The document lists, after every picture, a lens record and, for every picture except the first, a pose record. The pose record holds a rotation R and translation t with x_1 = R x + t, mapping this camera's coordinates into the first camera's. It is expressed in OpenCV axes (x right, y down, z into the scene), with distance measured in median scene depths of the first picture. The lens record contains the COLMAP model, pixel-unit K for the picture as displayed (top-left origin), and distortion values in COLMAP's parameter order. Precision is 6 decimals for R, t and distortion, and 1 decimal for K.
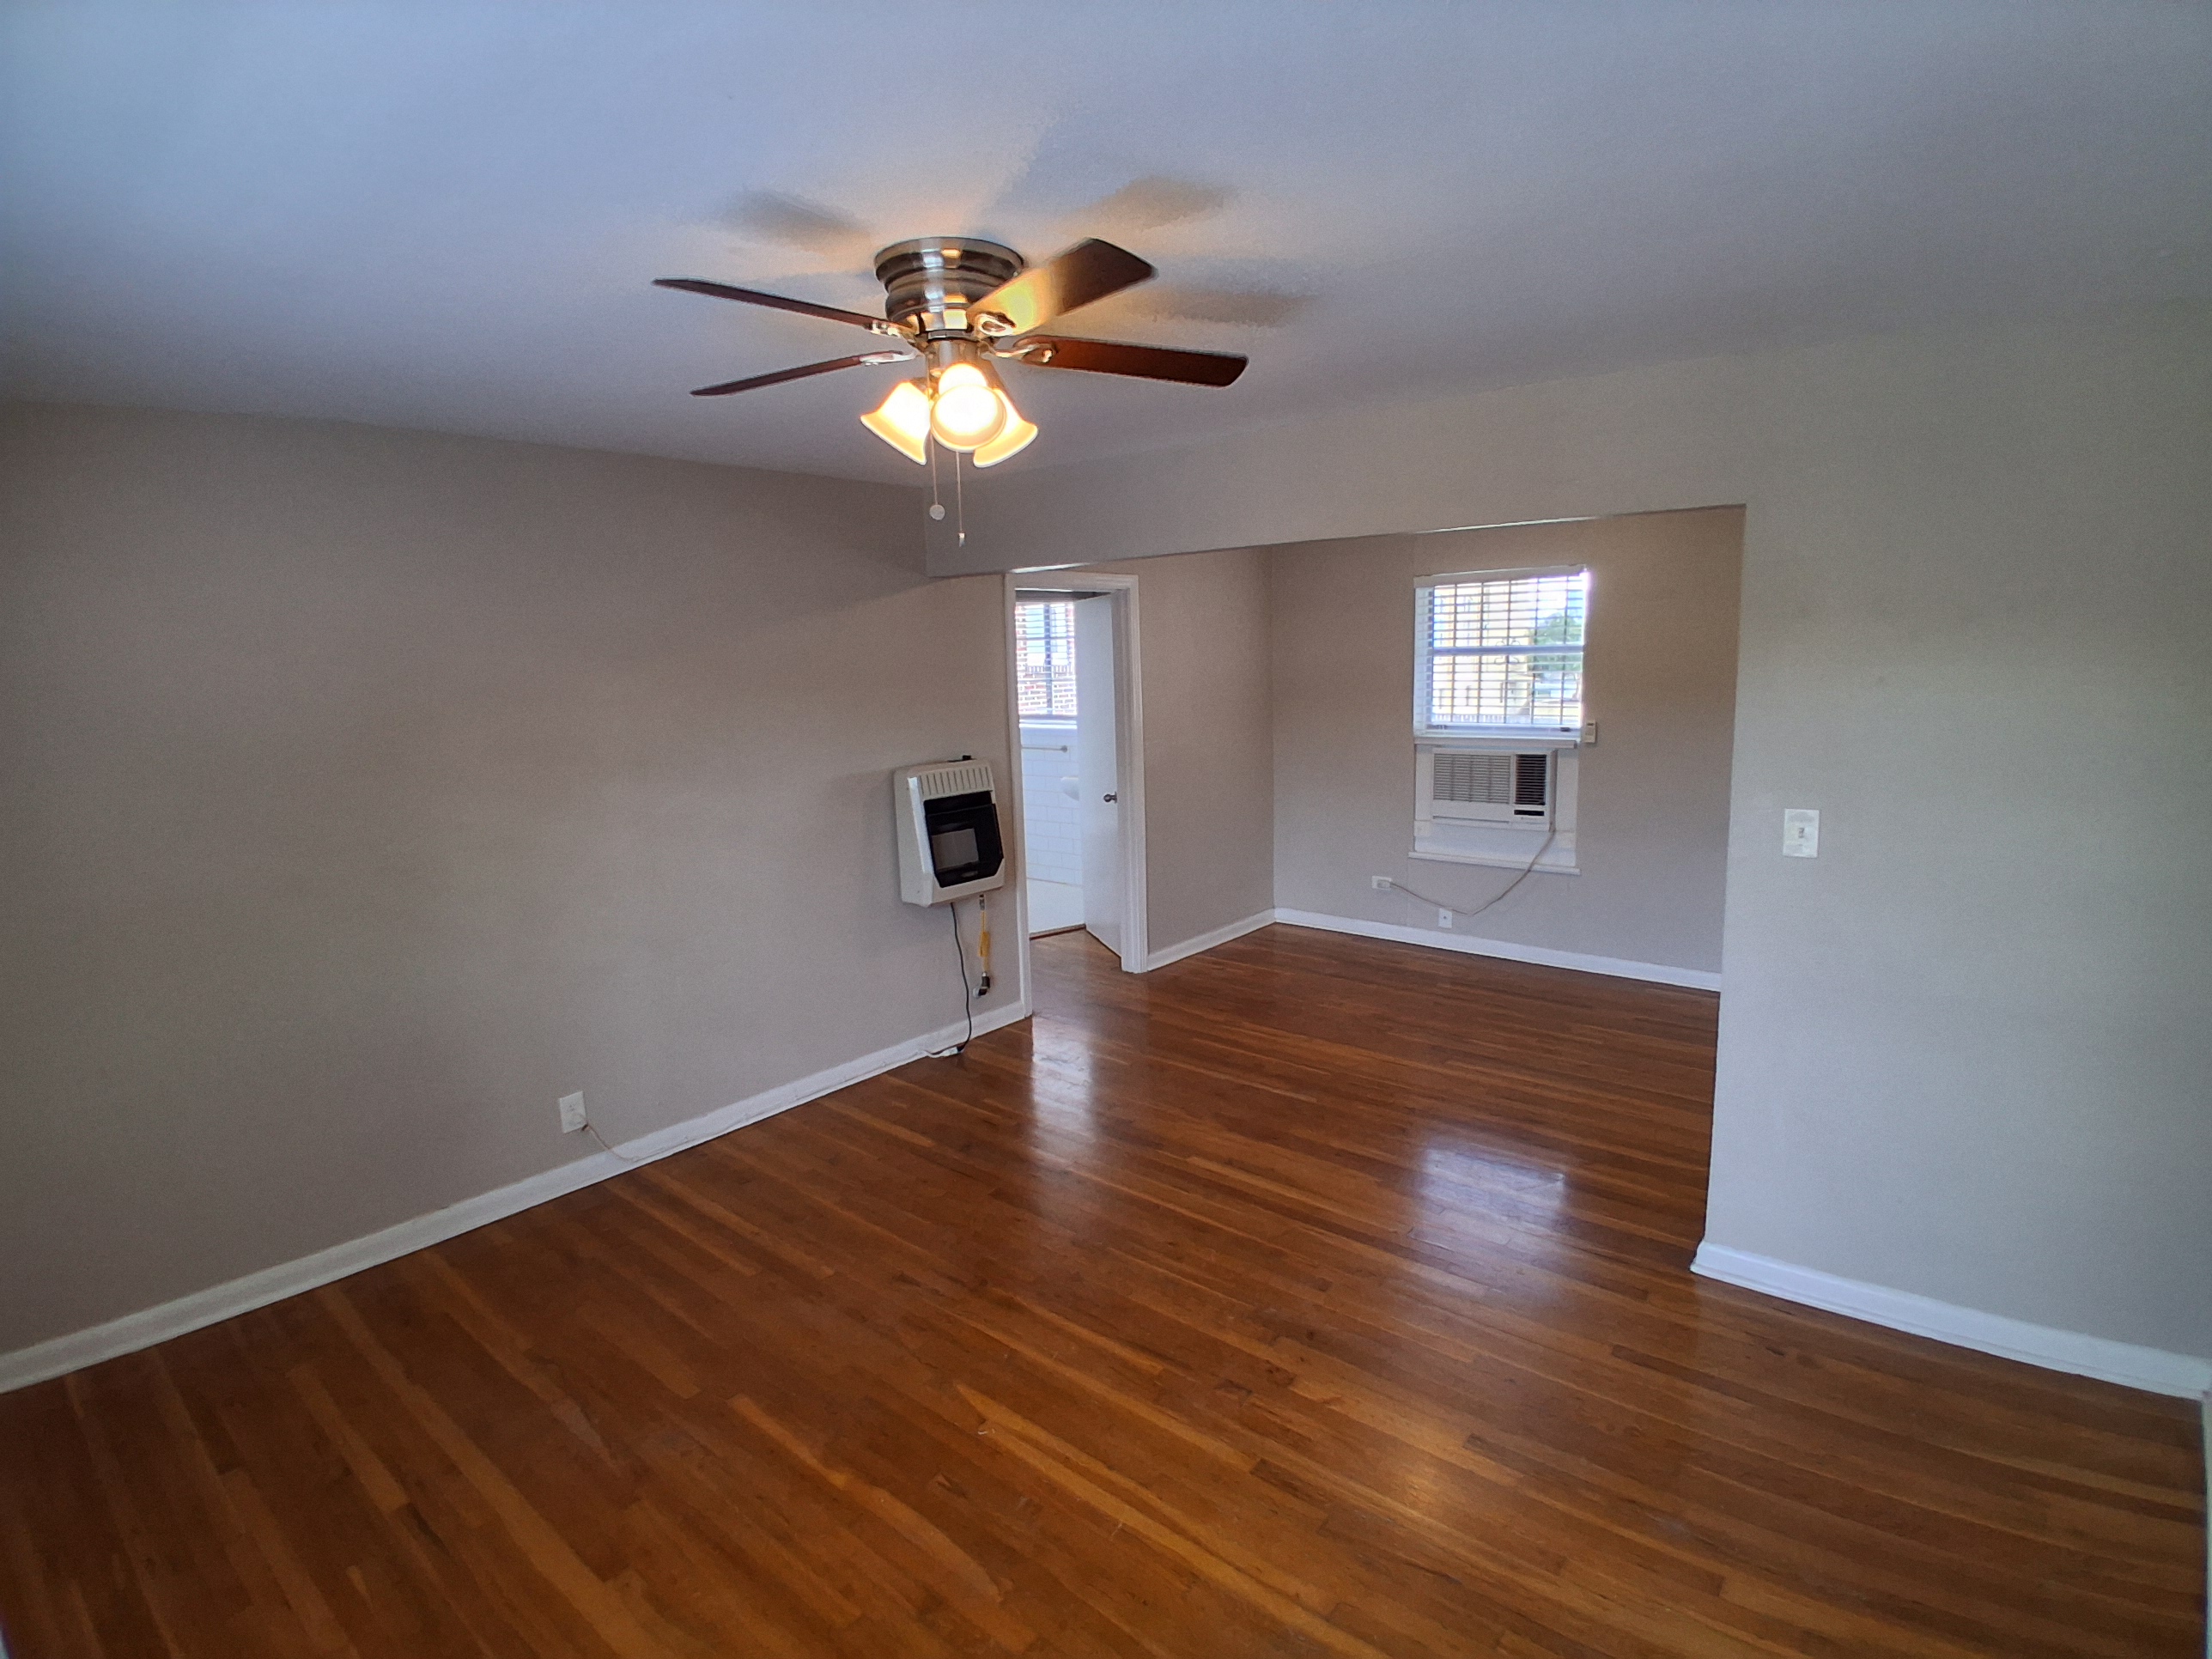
lens RADIAL K [[1080.3, 0, 1106.0], [0, 1080.3, 829.5], [0, 0, 1]] dist [0.002646, -0.046452]
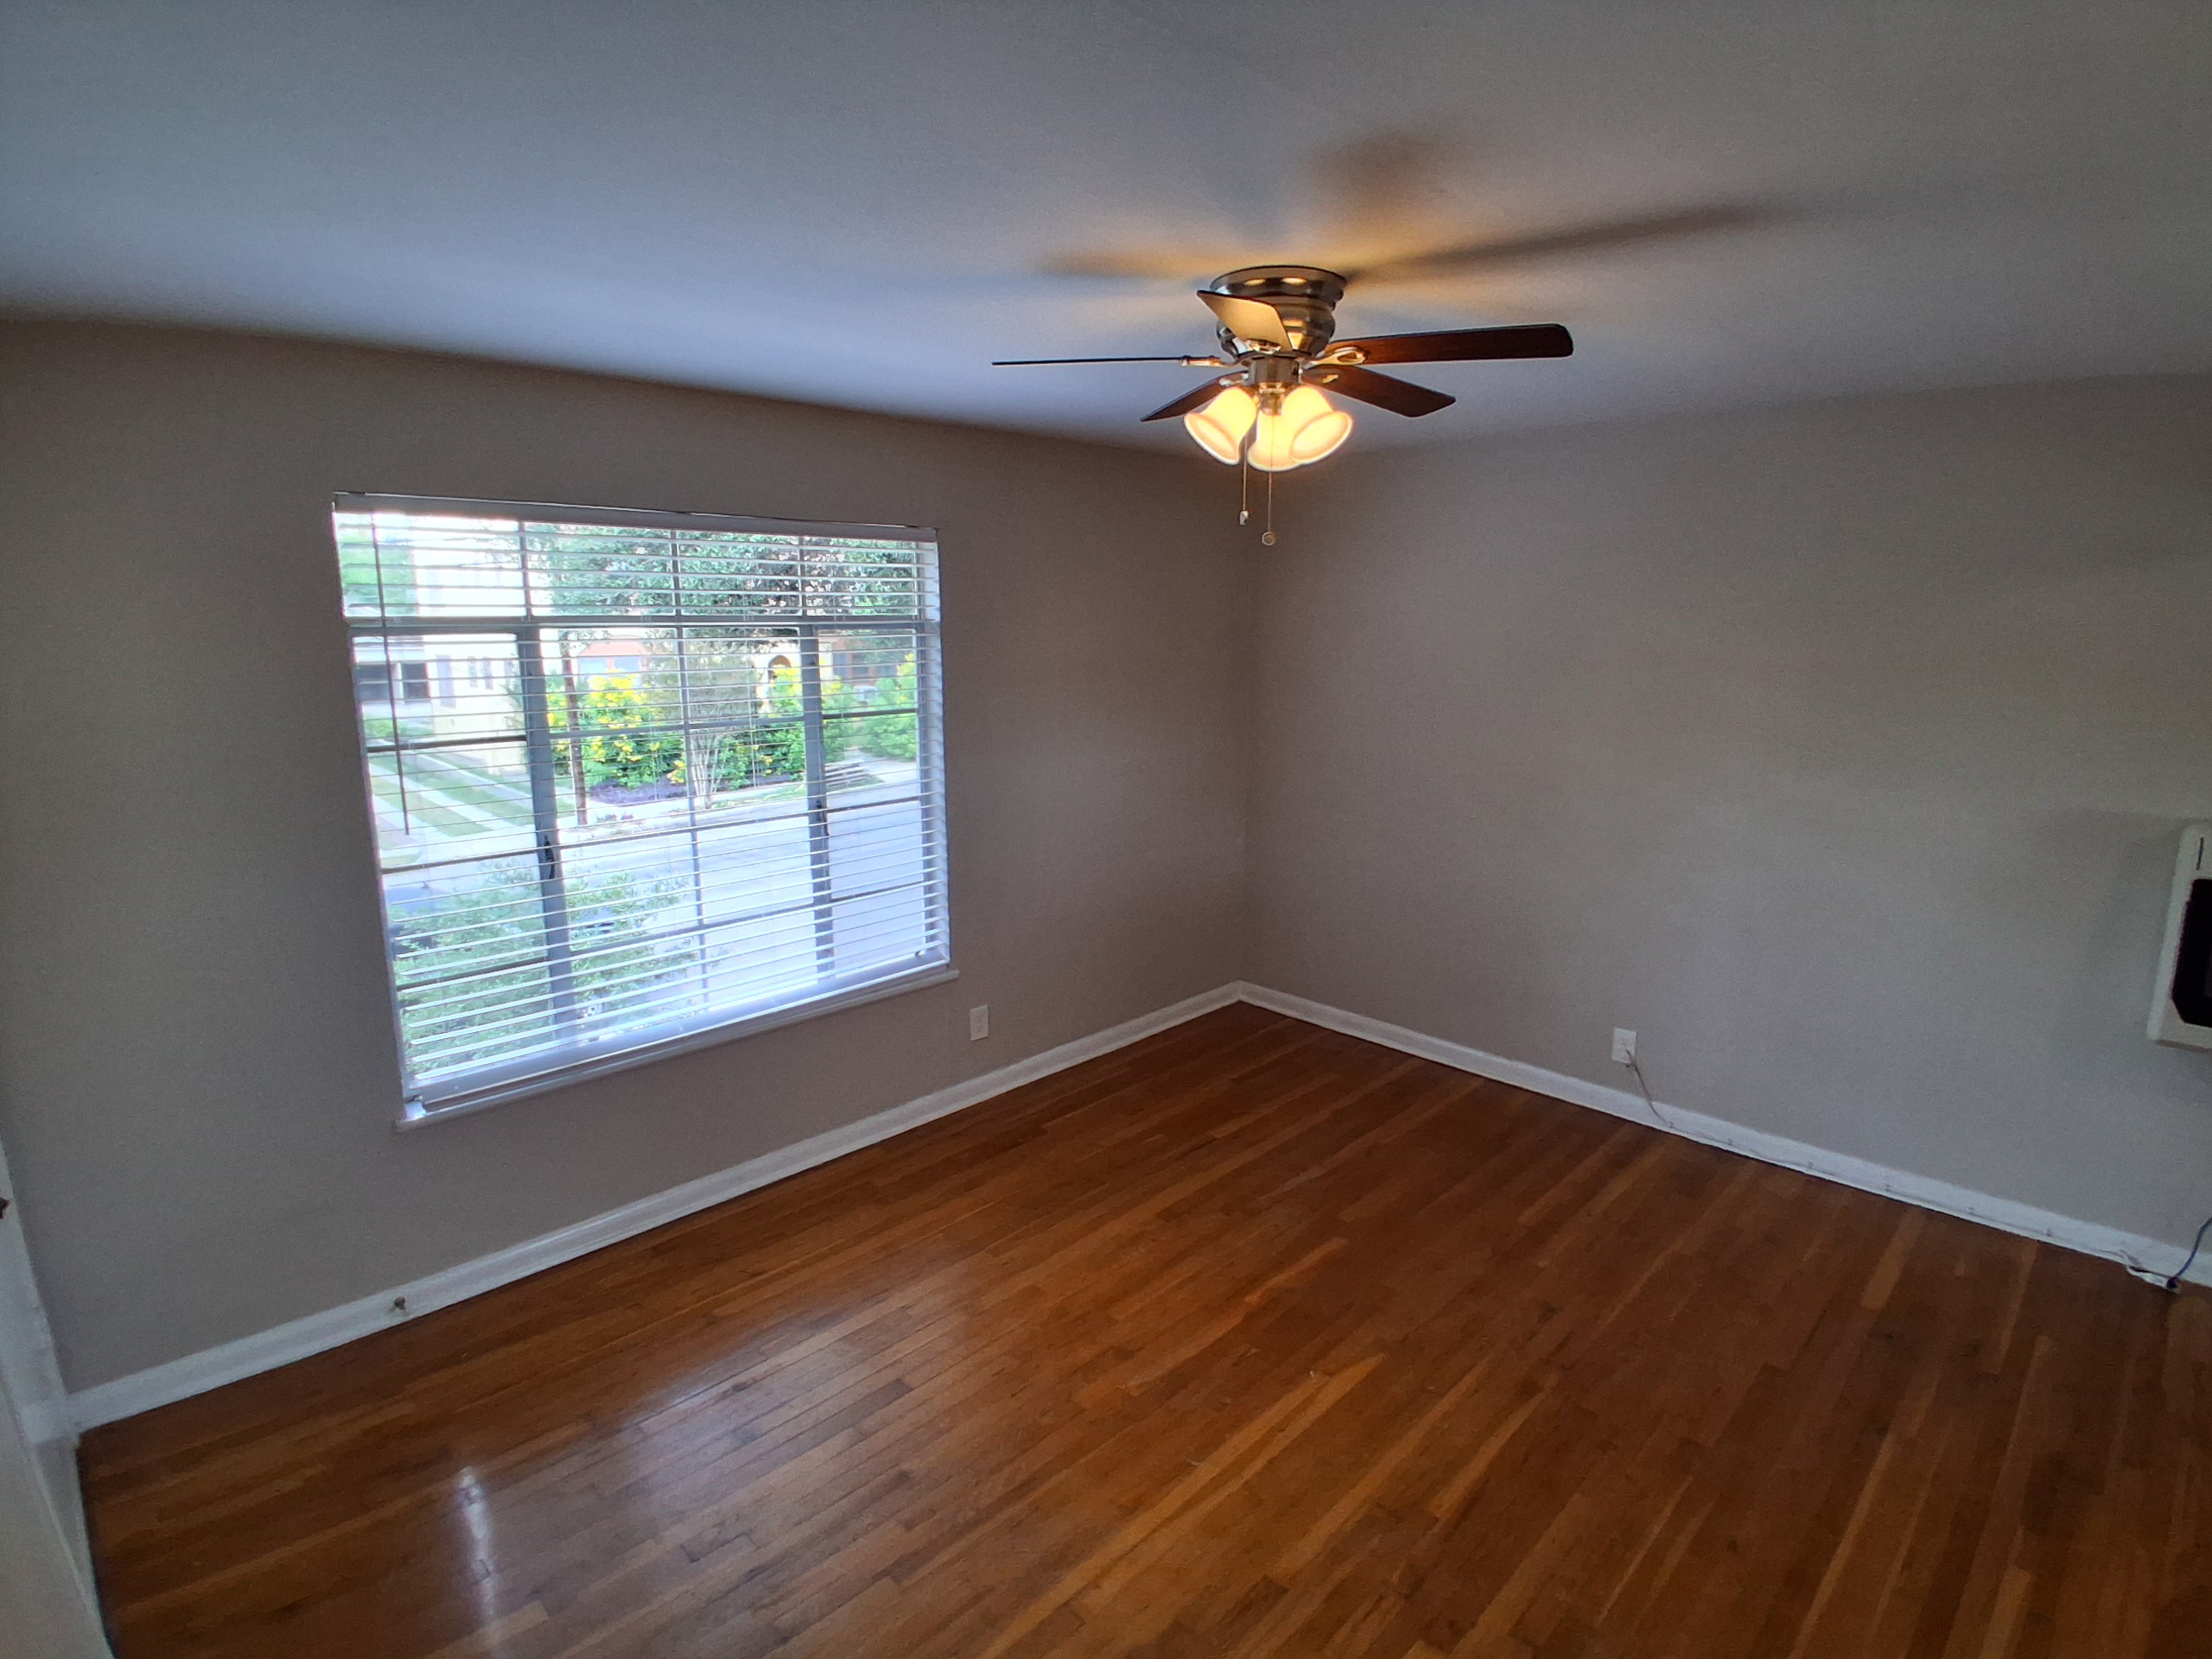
lens RADIAL K [[1080.3, 0, 1106.0], [0, 1080.3, 829.5], [0, 0, 1]] dist [0.002646, -0.046452]
pose [[-0.080189, 0.218245, -0.972594, 0.654204], [-0.153623, 0.961372, 0.228393, -0.133949], [0.984870, 0.167727, -0.043564, 0.603903]]
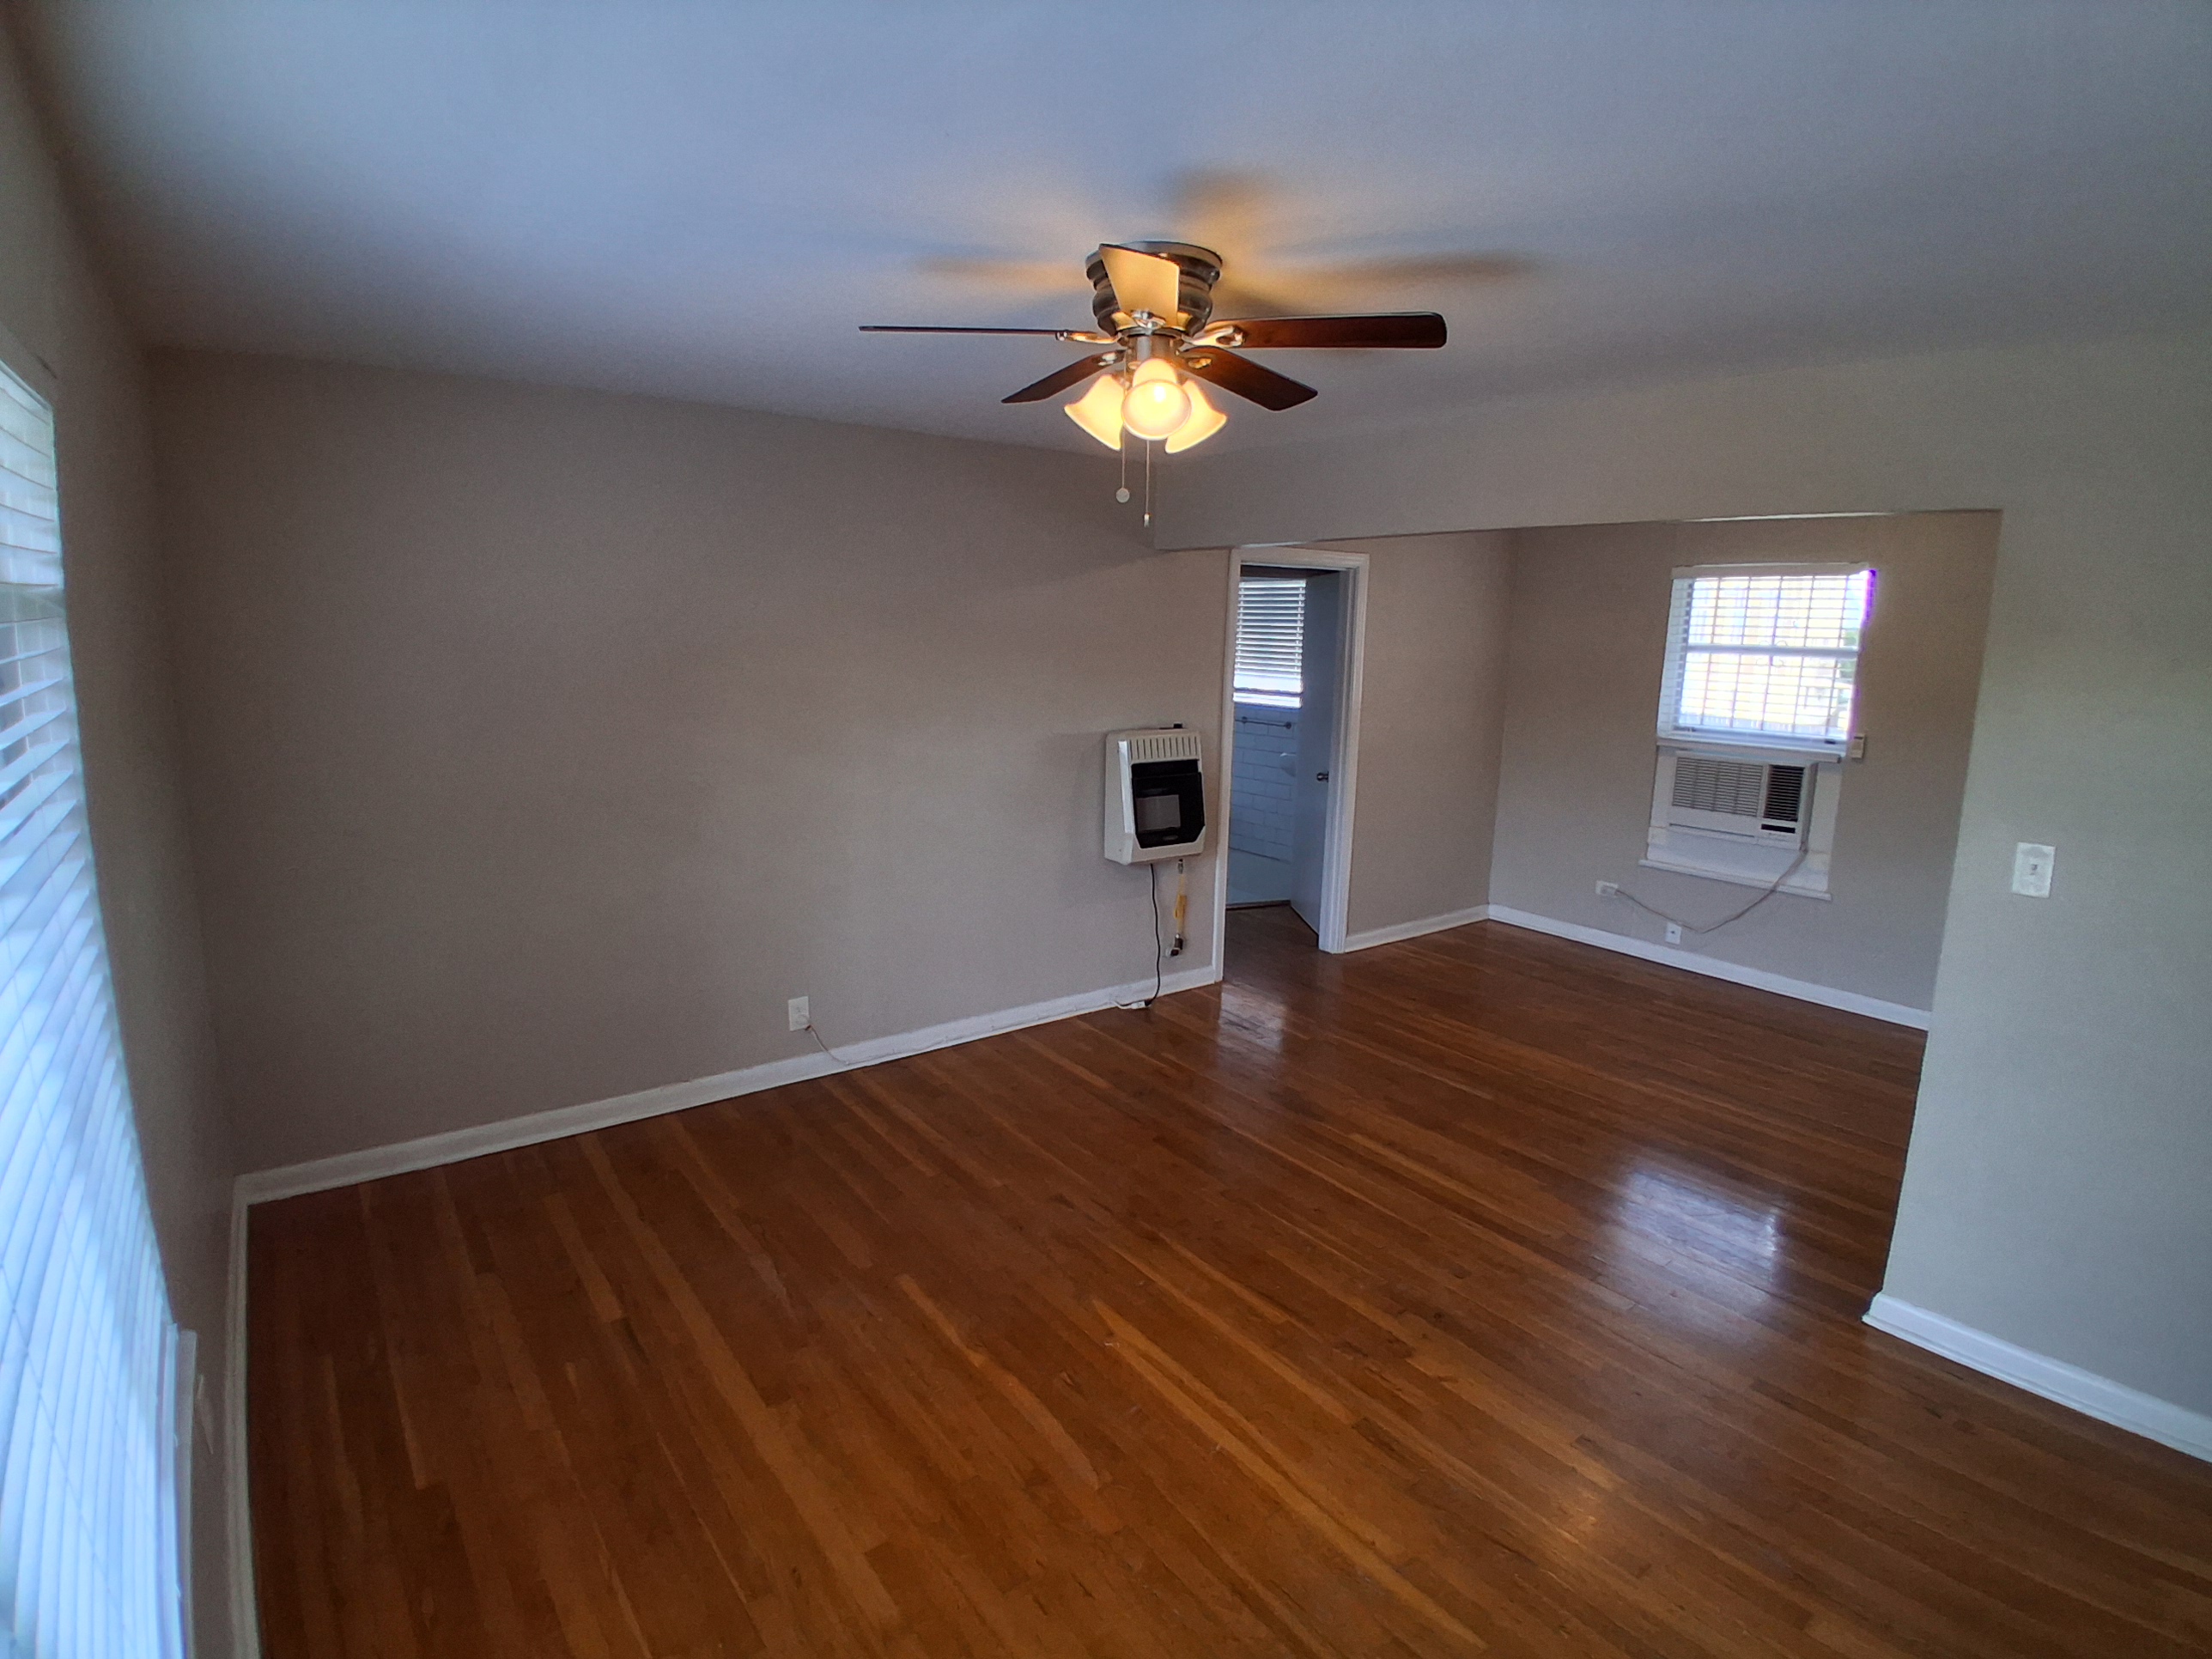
lens RADIAL K [[1080.3, 0, 1106.0], [0, 1080.3, 829.5], [0, 0, 1]] dist [0.002646, -0.046452]
pose [[0.972637, 0.089272, -0.214494, 0.055984], [-0.083860, 0.995890, 0.034218, 0.004094], [0.216667, -0.015294, 0.976126, -0.045411]]
